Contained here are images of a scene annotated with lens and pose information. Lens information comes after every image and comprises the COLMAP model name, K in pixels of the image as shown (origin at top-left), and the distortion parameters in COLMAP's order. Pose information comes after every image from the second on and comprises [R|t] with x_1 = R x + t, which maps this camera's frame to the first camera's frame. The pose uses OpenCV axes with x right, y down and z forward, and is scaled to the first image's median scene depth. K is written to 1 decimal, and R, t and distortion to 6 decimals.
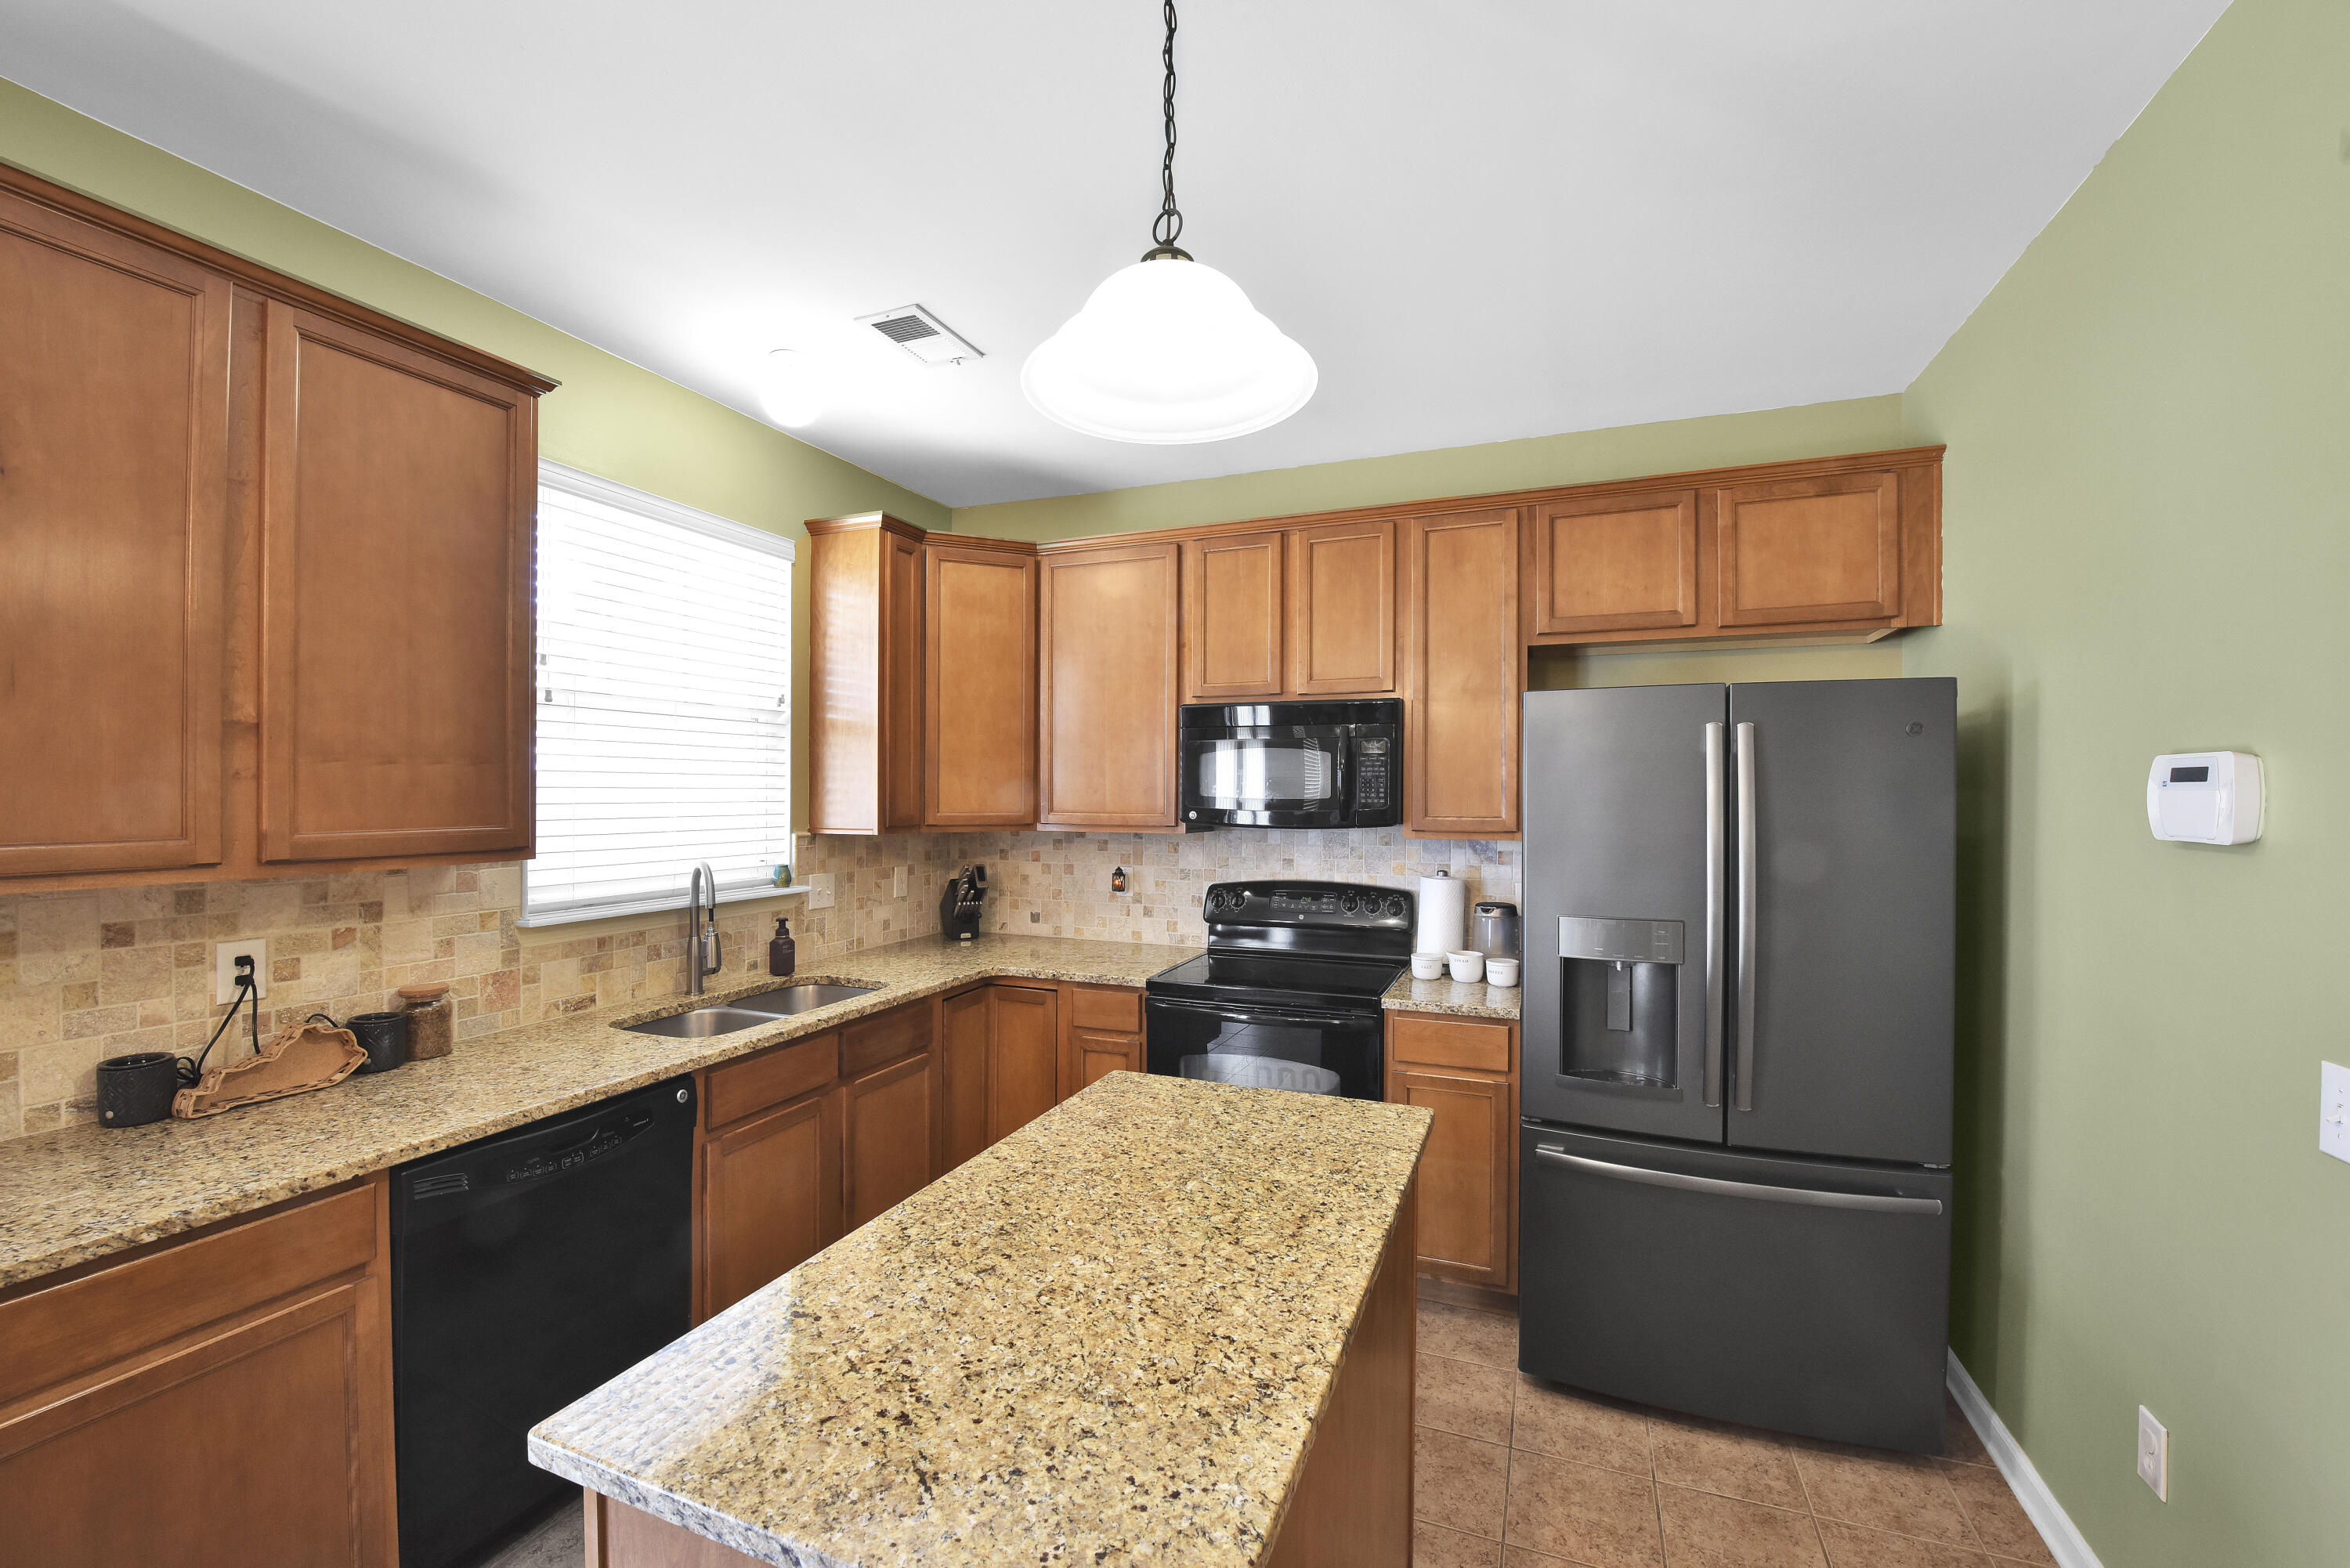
lens RADIAL K [[941.7, 0, 1175.2], [0, 941.7, 792.5], [0, 0, 1]] dist [-0.018121, -0.002327]
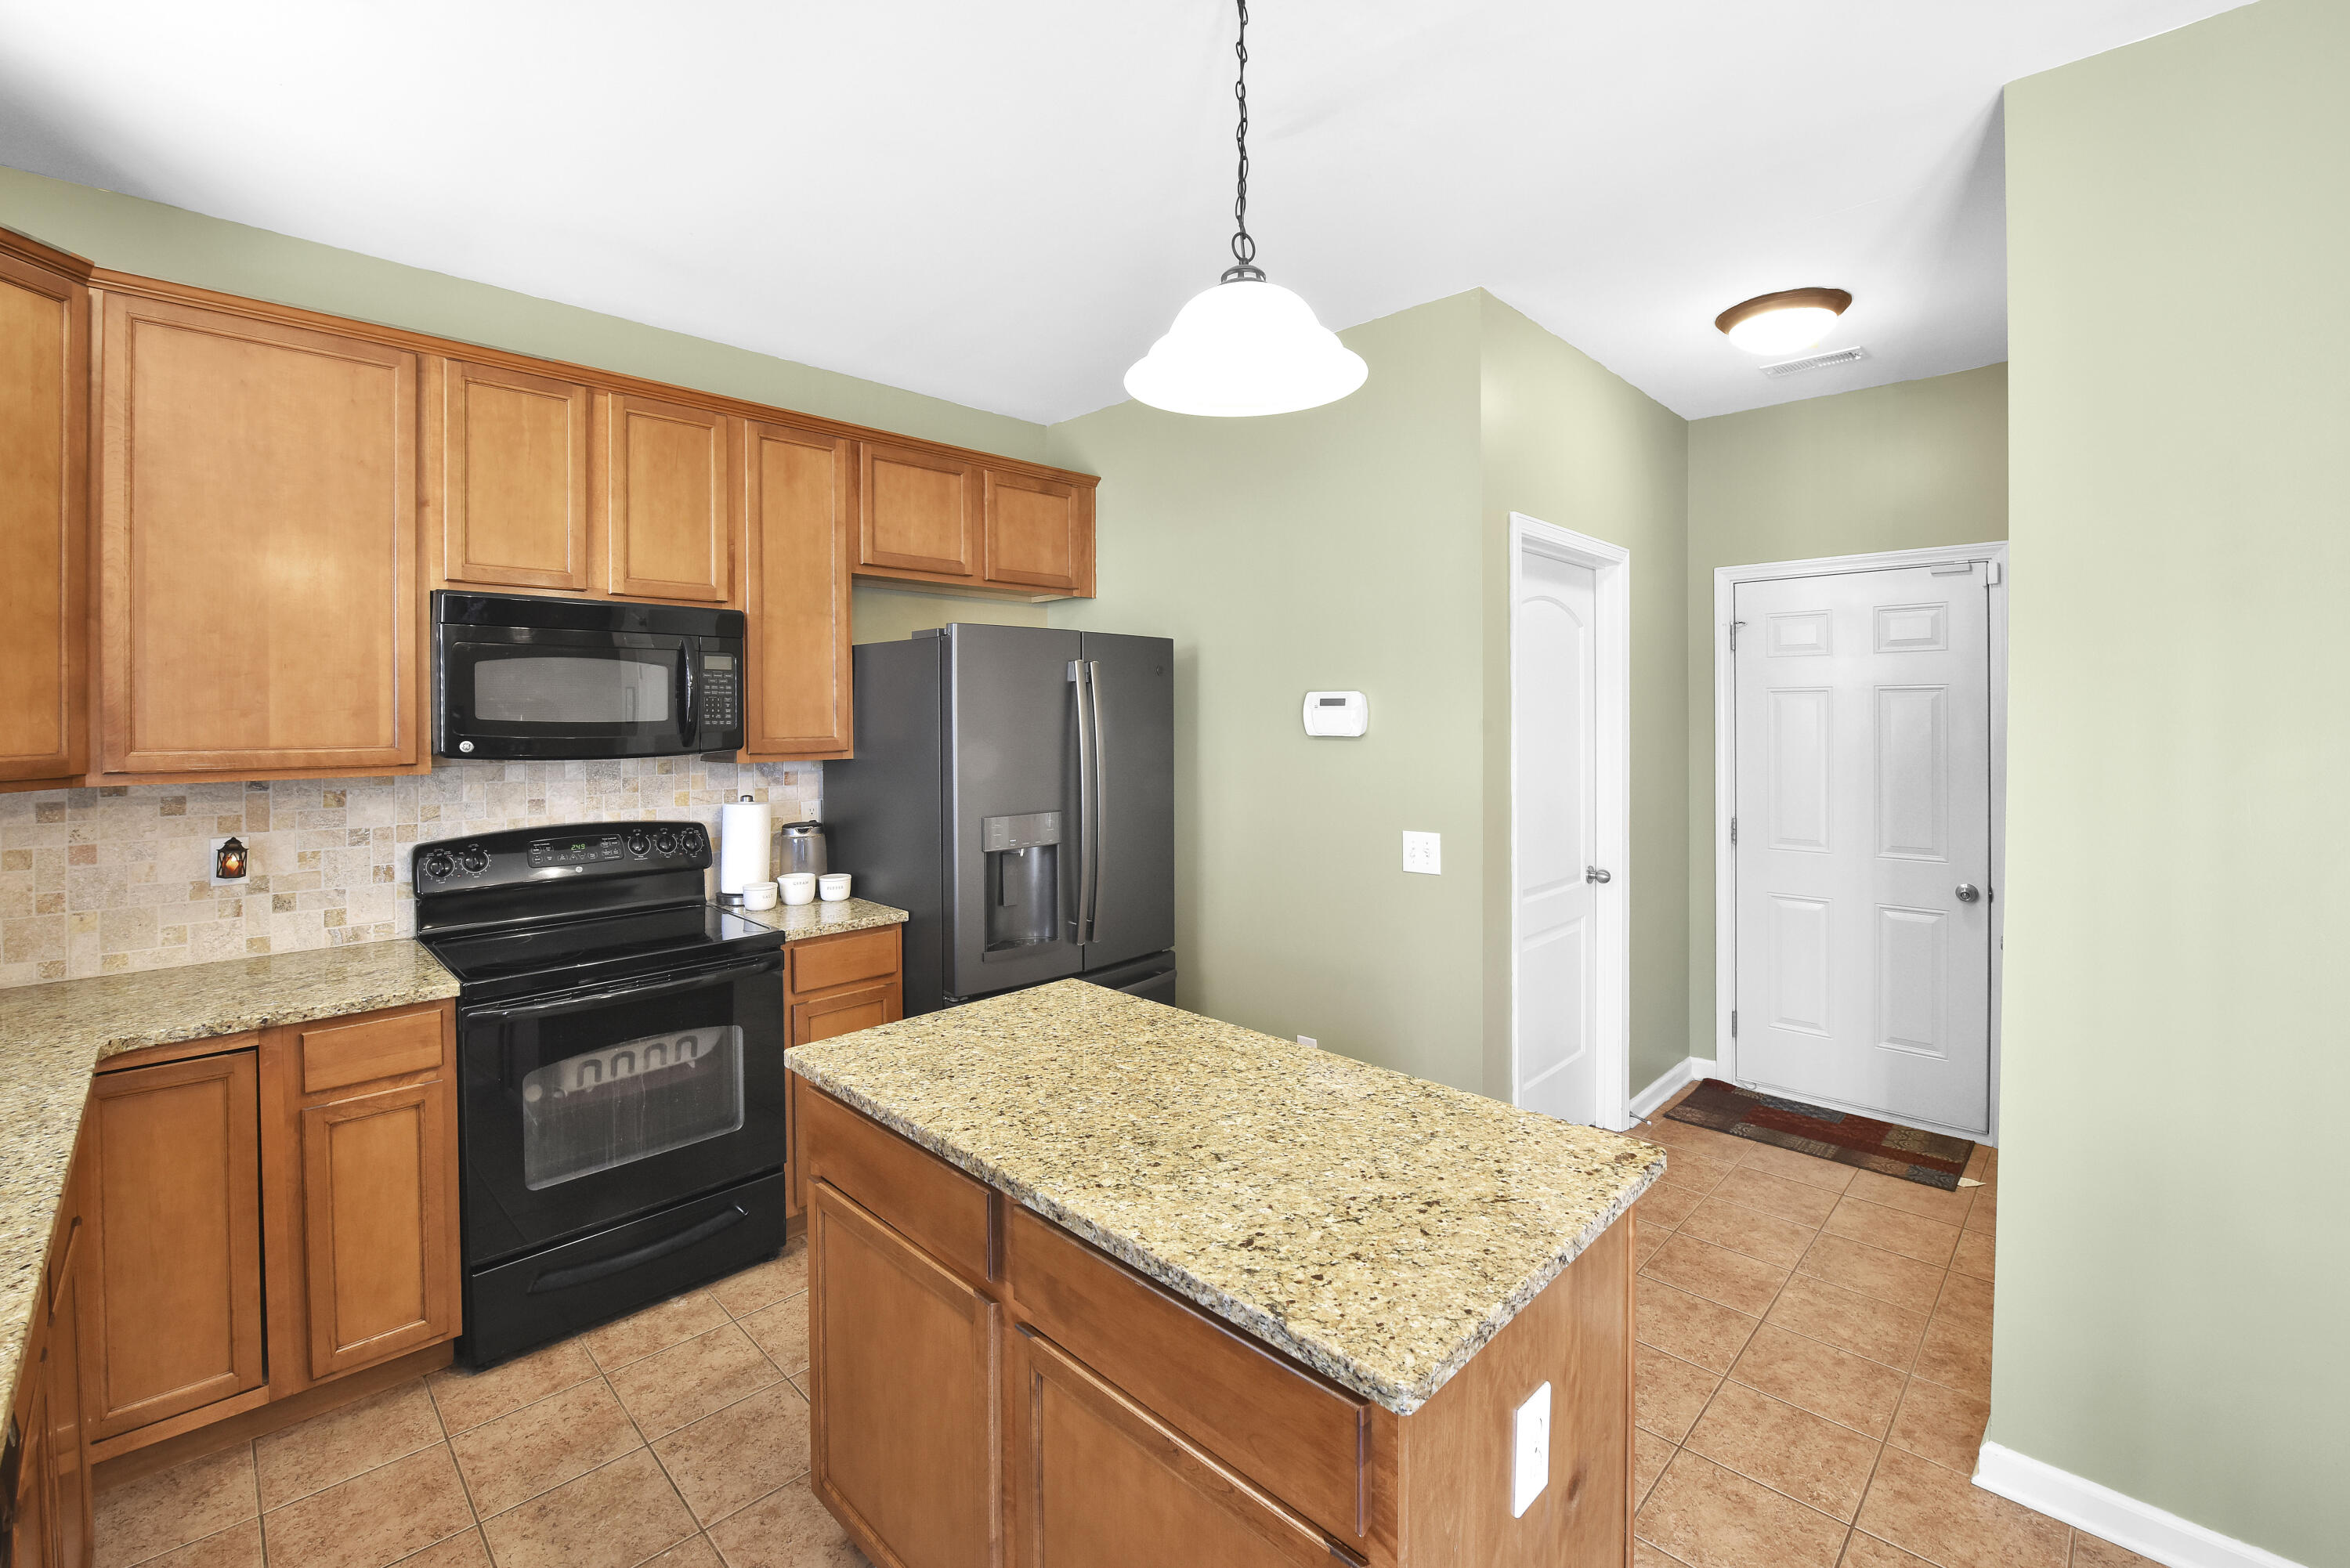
lens RADIAL K [[997.7, 0, 1150.9], [0, 997.7, 719.2], [0, 0, 1]] dist [-0.010845, -0.005174]
pose [[0.394831, -0.010615, 0.918693, -0.665263], [0.003953, 0.999944, 0.009855, -0.003150], [-0.918745, -0.000259, 0.394850, 0.320753]]
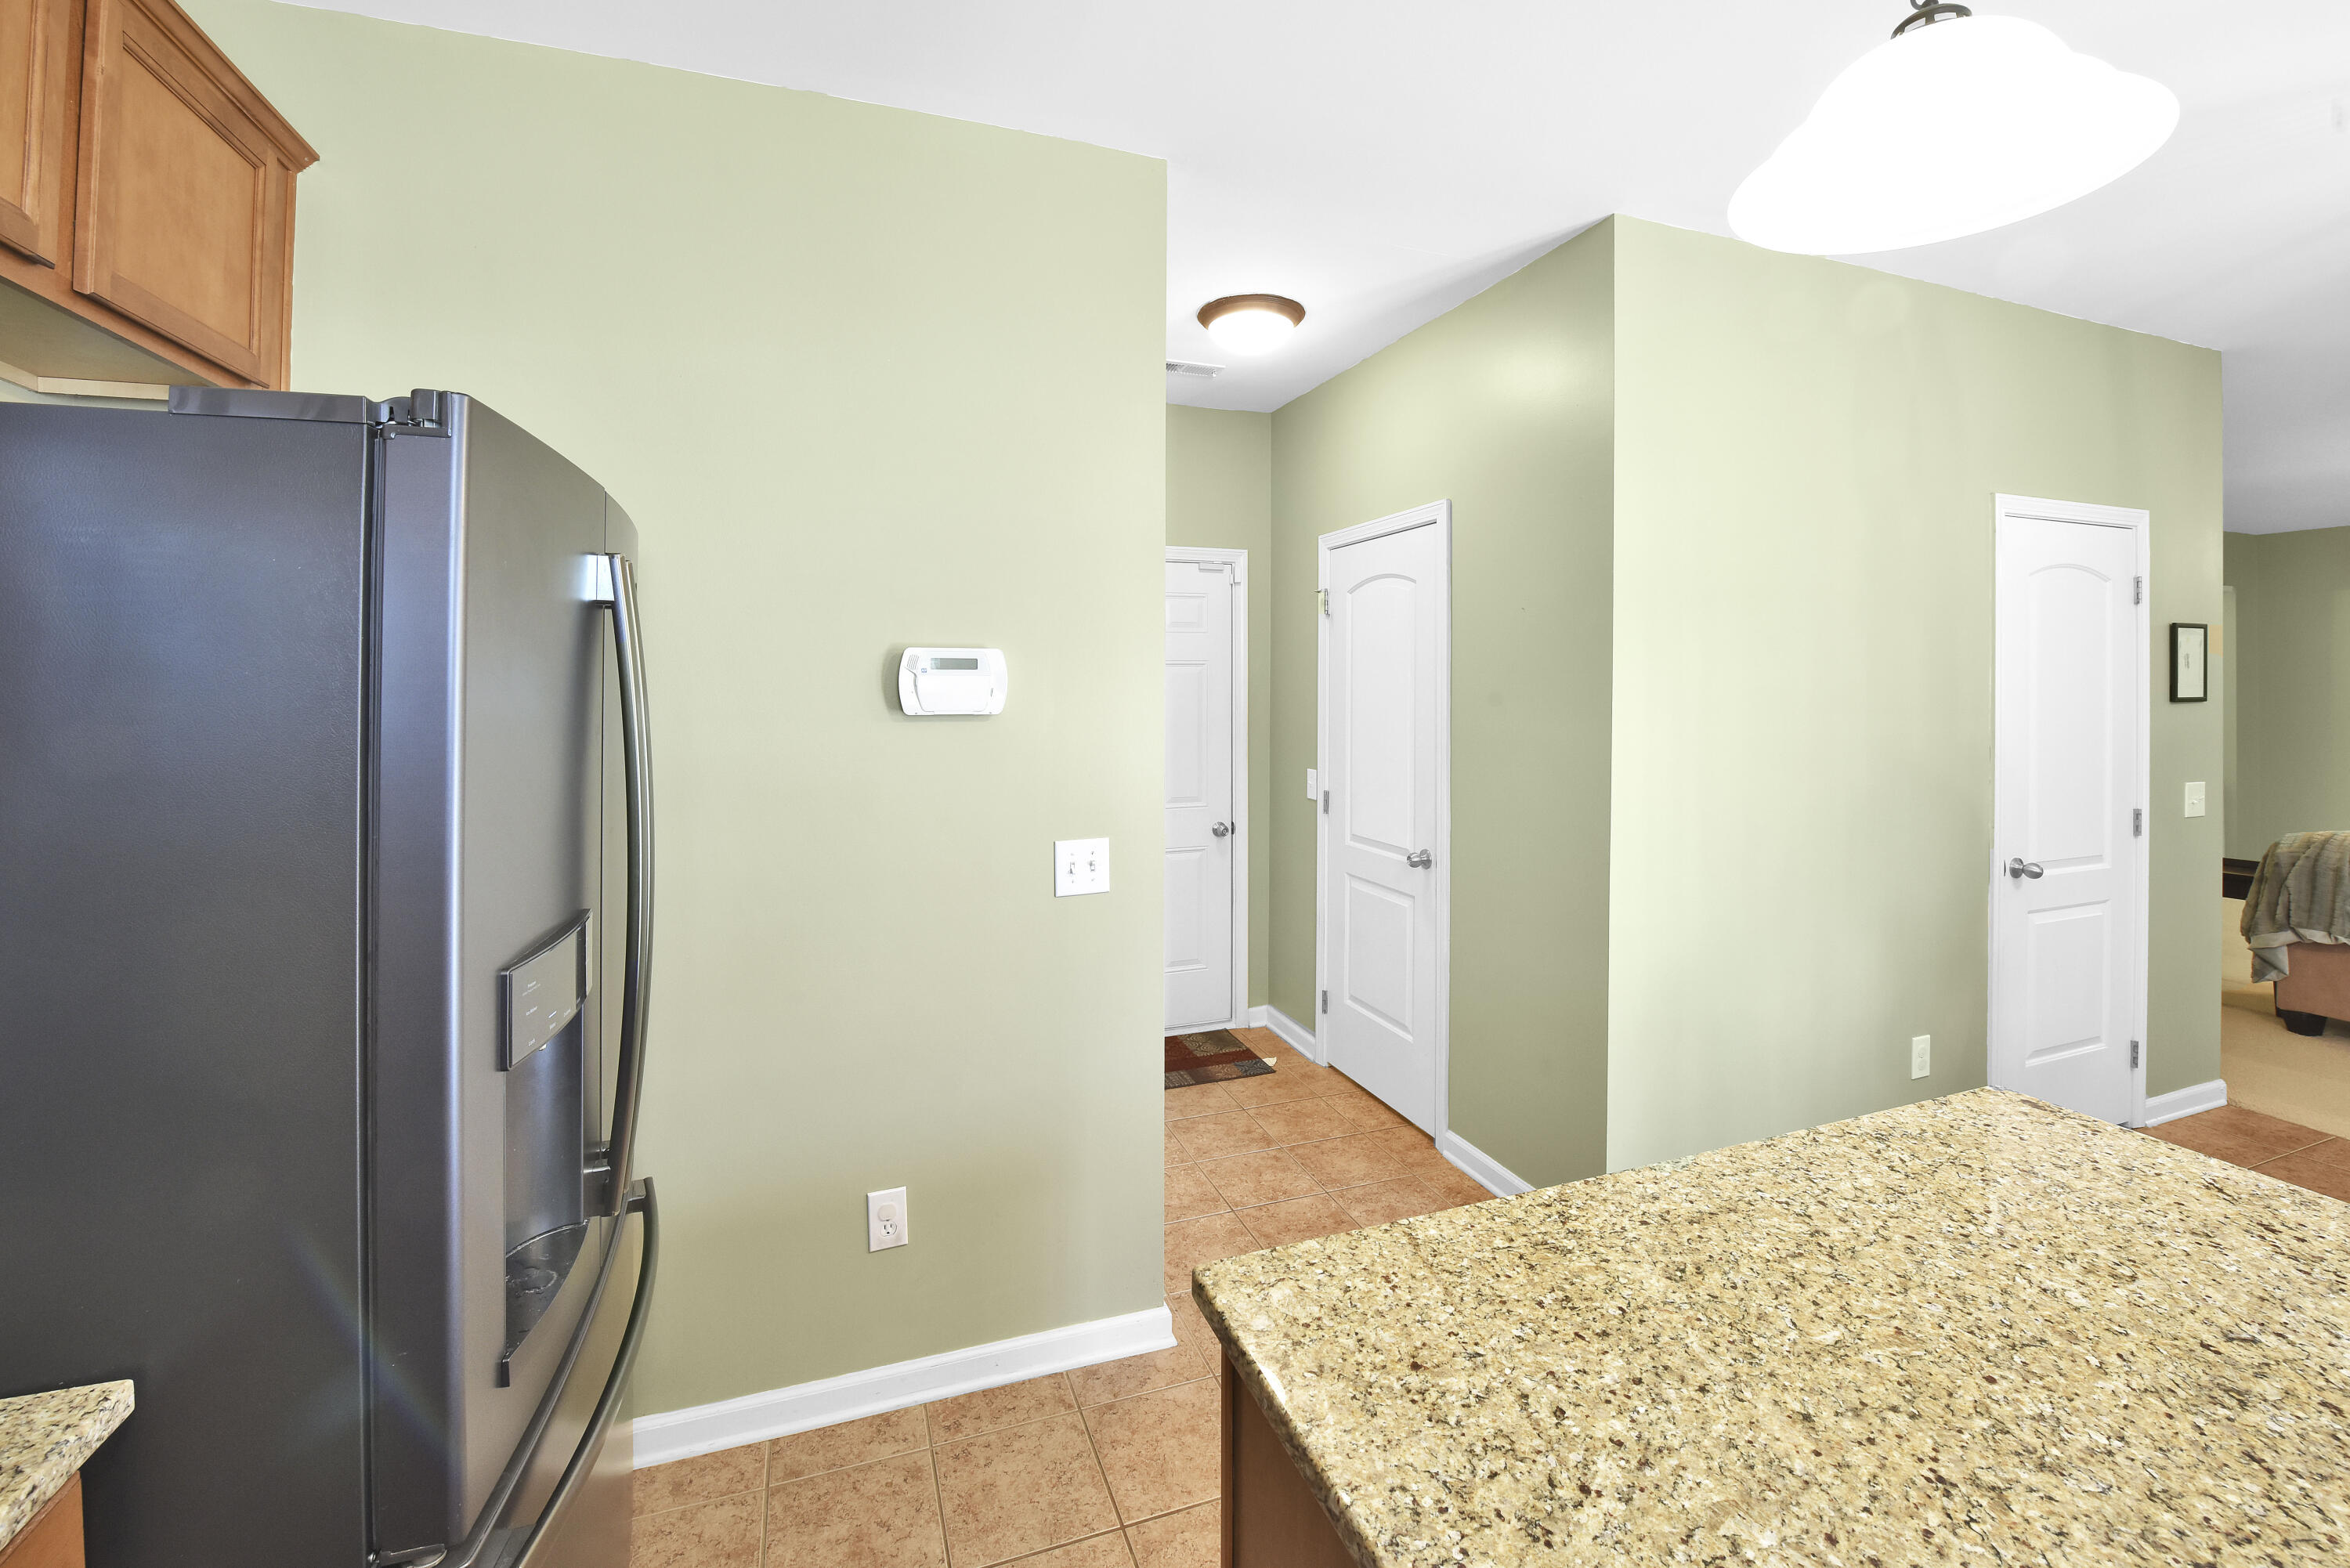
lens RADIAL K [[977.3, 0, 1173.1], [0, 977.3, 683.1], [0, 0, 1]] dist [-0.019900, -0.001103]
pose [[-0.669114, -0.001237, 0.743159, -0.098138], [-0.002705, 0.999996, -0.000770, 0.005572], [-0.743155, -0.002526, -0.669115, 1.084617]]
